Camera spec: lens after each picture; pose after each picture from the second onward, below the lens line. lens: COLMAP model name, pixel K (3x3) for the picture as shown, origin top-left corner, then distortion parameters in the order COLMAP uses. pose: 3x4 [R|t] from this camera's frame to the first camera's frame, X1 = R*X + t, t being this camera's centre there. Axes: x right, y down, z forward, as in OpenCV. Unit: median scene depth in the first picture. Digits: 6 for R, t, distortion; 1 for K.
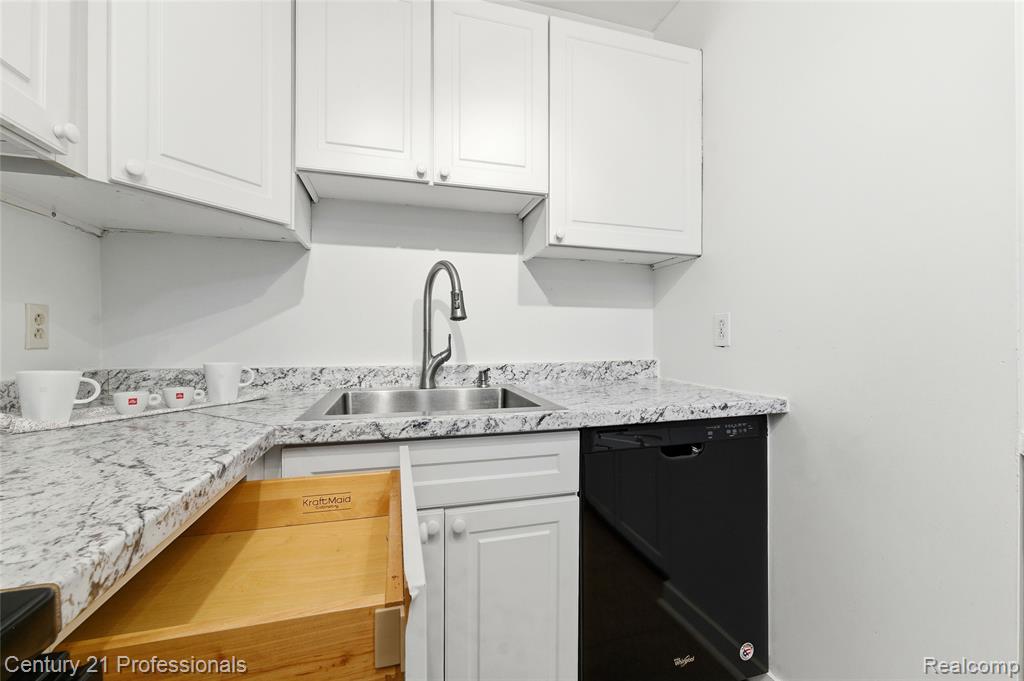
lens RADIAL K [[405.0, 0, 504.8], [0, 405.0, 338.6], [0, 0, 1]] dist [-0.003612, -0.000445]
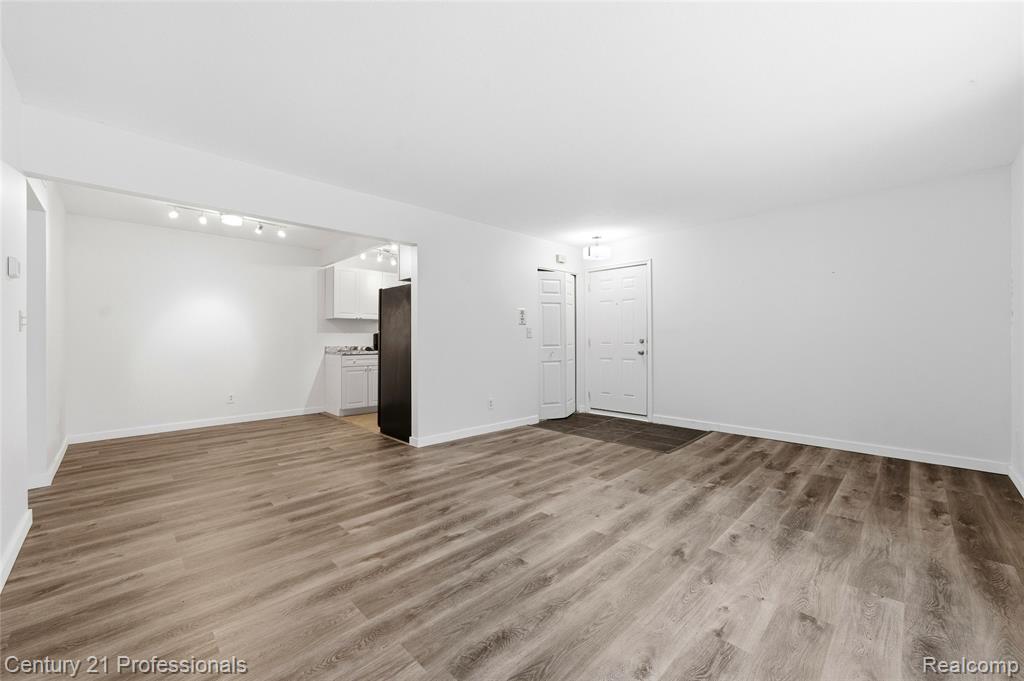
lens RADIAL K [[405.0, 0, 507.4], [0, 405.0, 341.5], [0, 0, 1]] dist [-0.003612, -0.000445]
pose [[0.879846, 0.002111, 0.475254, -0.940349], [0.001415, 0.999974, -0.007062, 0.060929], [-0.475256, 0.006886, 0.879820, -4.268375]]
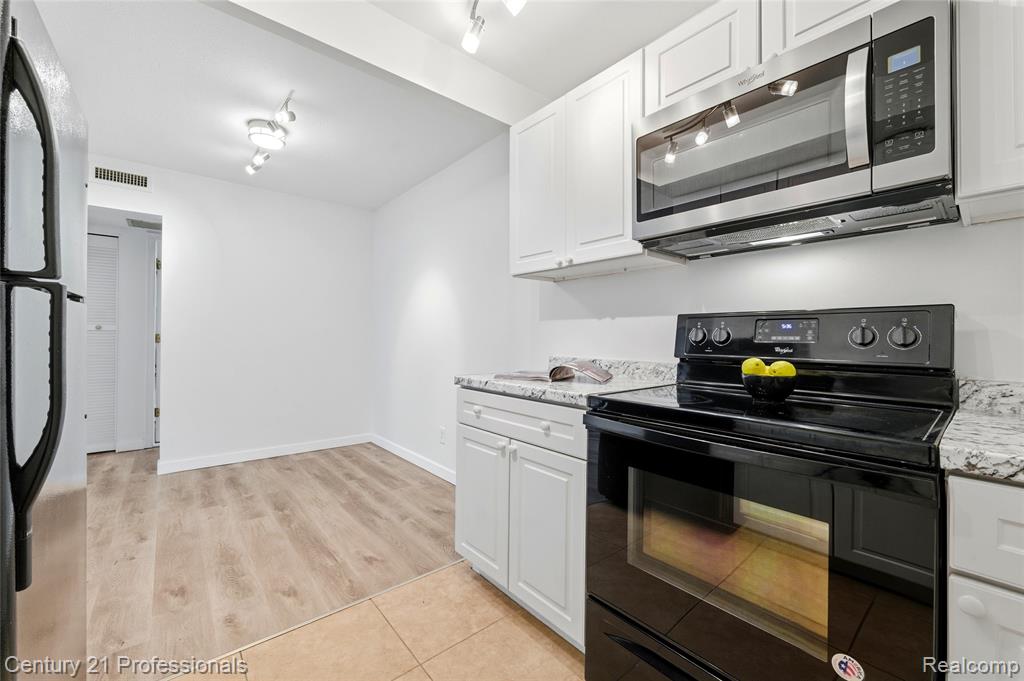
lens RADIAL K [[405.0, 0, 506.5], [0, 405.0, 336.7], [0, 0, 1]] dist [-0.003612, -0.000445]
pose [[0.407905, 0.003707, -0.913017, 1.044351], [-0.011076, 0.999938, -0.000889, -0.002737], [0.912957, 0.010475, 0.407921, 0.210369]]
